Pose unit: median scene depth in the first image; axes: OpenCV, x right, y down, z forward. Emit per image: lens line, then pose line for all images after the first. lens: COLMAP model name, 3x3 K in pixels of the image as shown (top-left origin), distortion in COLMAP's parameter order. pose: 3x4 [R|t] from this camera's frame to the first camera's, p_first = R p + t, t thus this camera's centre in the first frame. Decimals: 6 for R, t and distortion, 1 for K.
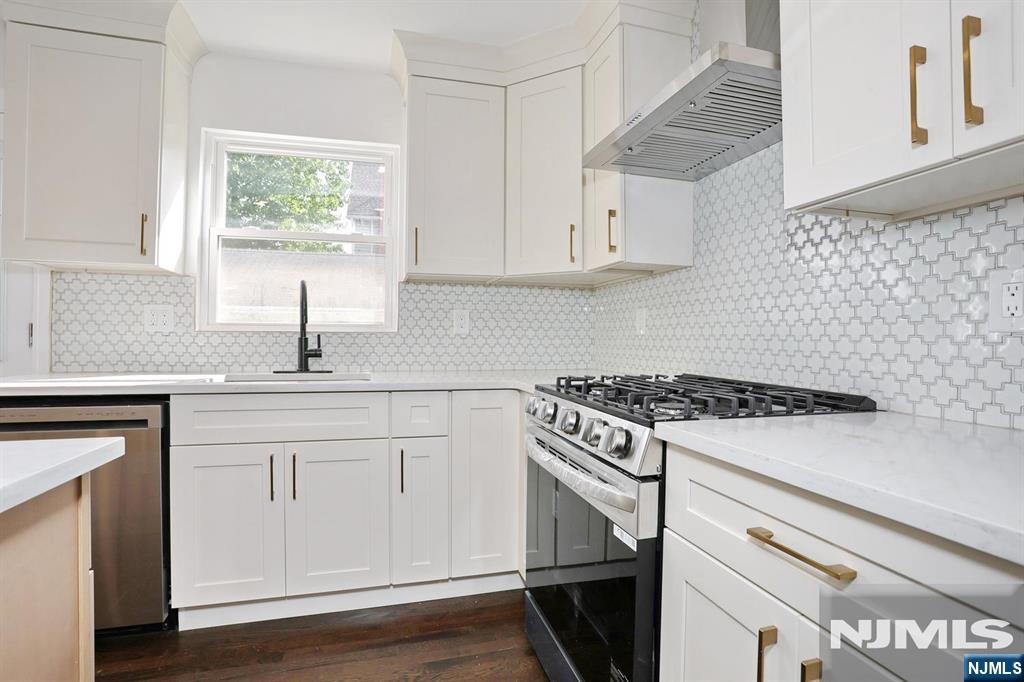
lens RADIAL K [[499.7, 0, 513.6], [0, 499.7, 337.6], [0, 0, 1]] dist [-0.058624, 0.001491]
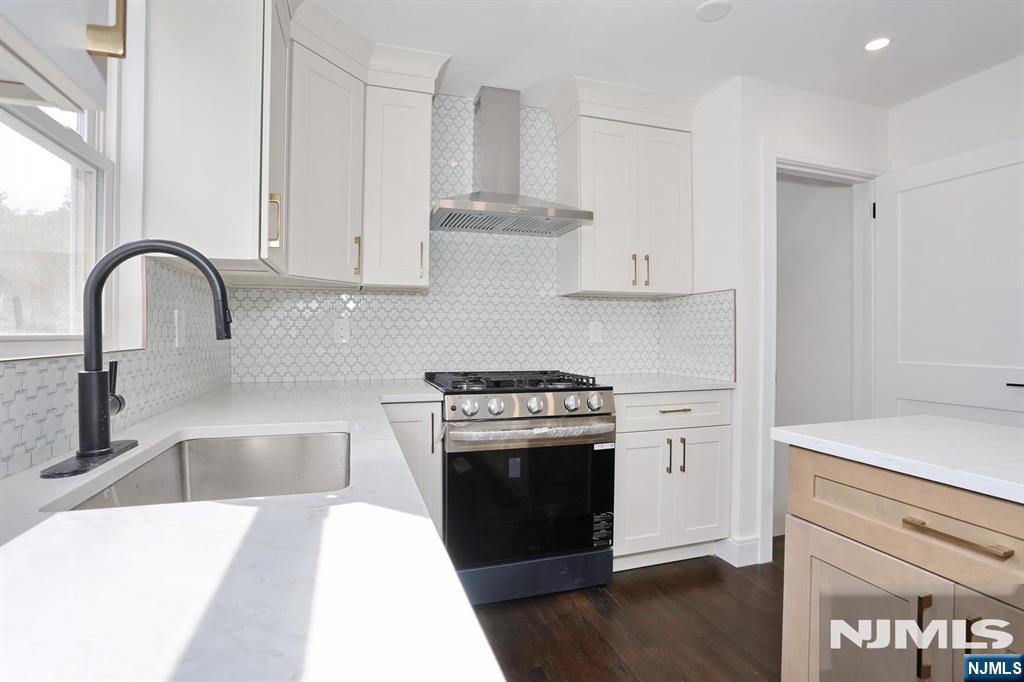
lens RADIAL K [[499.7, 0, 513.6], [0, 499.7, 337.6], [0, 0, 1]] dist [-0.058624, 0.001491]
pose [[-0.032484, -0.013161, 0.999386, -0.885086], [-0.005159, 0.999902, 0.013000, -0.035107], [-0.999459, -0.004733, -0.032548, 0.694431]]
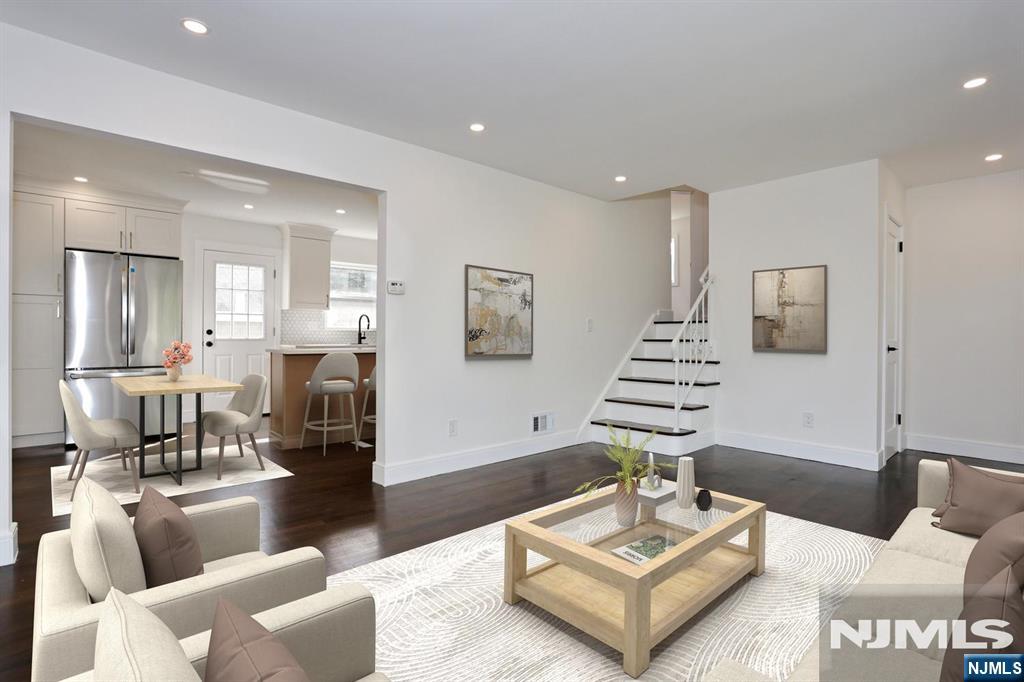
lens RADIAL K [[499.7, 0, 513.6], [0, 499.7, 337.6], [0, 0, 1]] dist [-0.058624, 0.001491]
pose [[0.889100, -0.000945, 0.457712, -1.031834], [-0.003262, 0.999959, 0.008401, 0.002293], [-0.457701, -0.008963, 0.889061, -2.239717]]
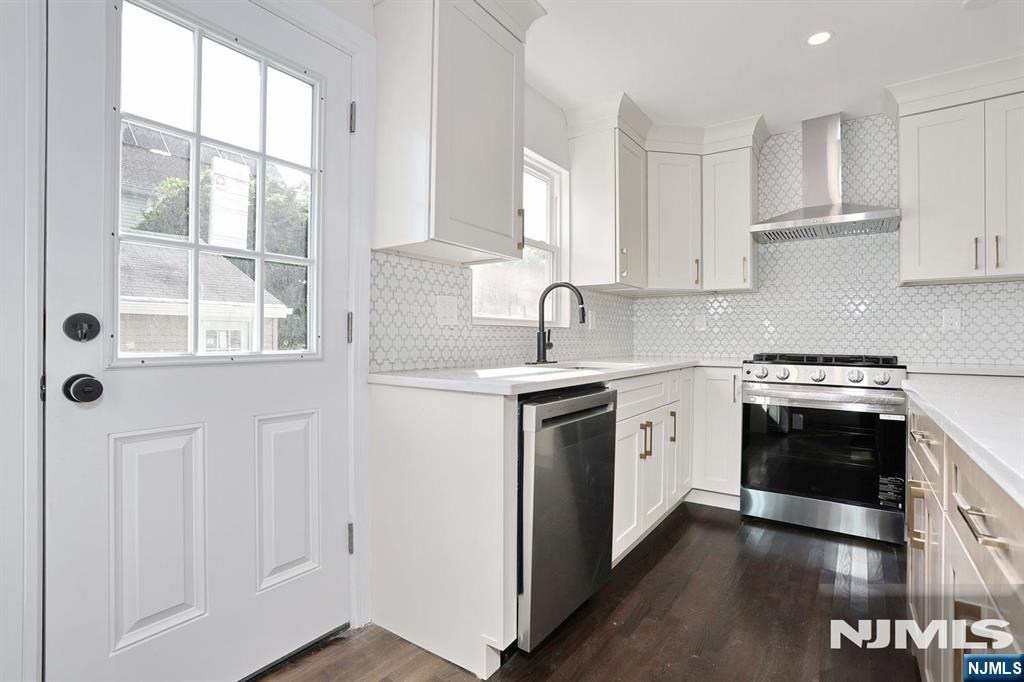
lens RADIAL K [[499.7, 0, 513.6], [0, 499.7, 337.6], [0, 0, 1]] dist [-0.058624, 0.001491]
pose [[0.783333, -0.002062, 0.621598, -1.239003], [0.000958, 0.999997, 0.002109, 0.010278], [-0.621601, -0.001057, 0.783333, 0.167253]]
